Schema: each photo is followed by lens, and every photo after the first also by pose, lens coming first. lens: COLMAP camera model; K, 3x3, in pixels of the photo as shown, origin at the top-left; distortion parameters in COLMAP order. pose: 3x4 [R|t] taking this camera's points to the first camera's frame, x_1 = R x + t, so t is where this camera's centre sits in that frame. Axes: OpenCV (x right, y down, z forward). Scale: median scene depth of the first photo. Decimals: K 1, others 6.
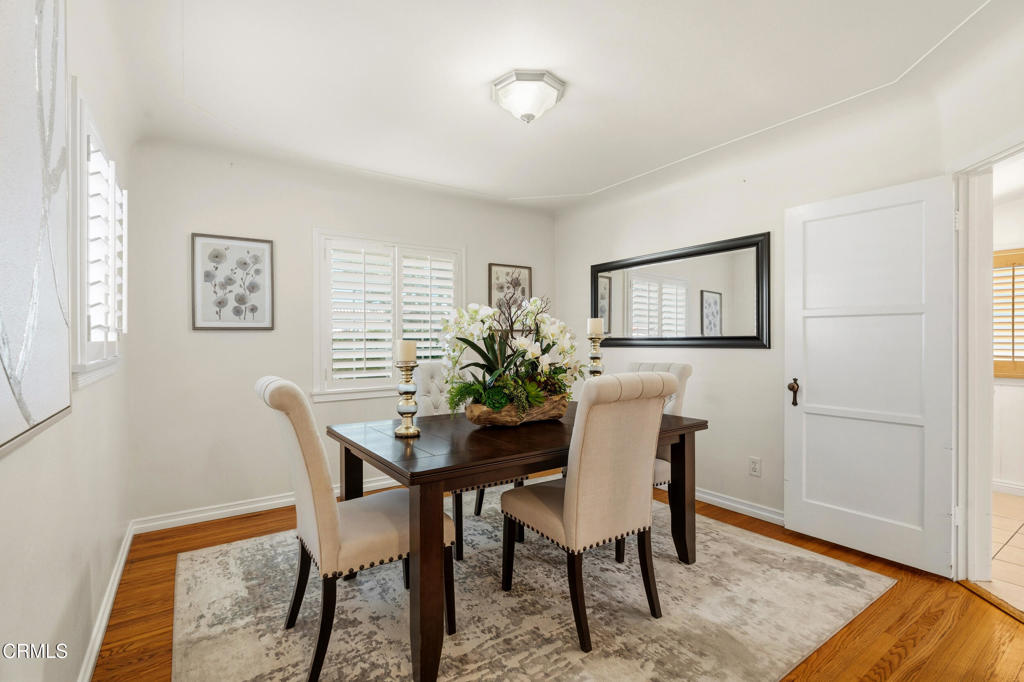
lens RADIAL K [[469.6, 0, 510.9], [0, 469.6, 336.5], [0, 0, 1]] dist [-0.012777, 0.004421]
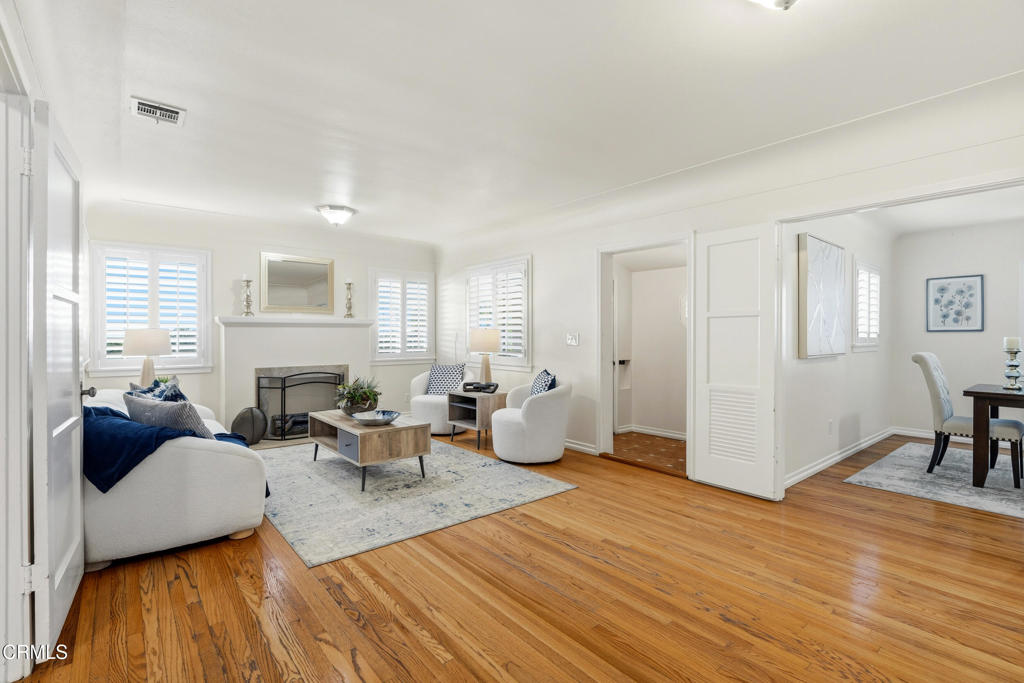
lens RADIAL K [[469.6, 0, 513.3], [0, 469.6, 336.4], [0, 0, 1]] dist [-0.012777, 0.004421]
pose [[0.091934, 0.002231, -0.995763, 0.947732], [-0.000729, 0.999997, 0.002173, 0.001146], [0.995765, 0.000526, 0.091935, -0.748249]]
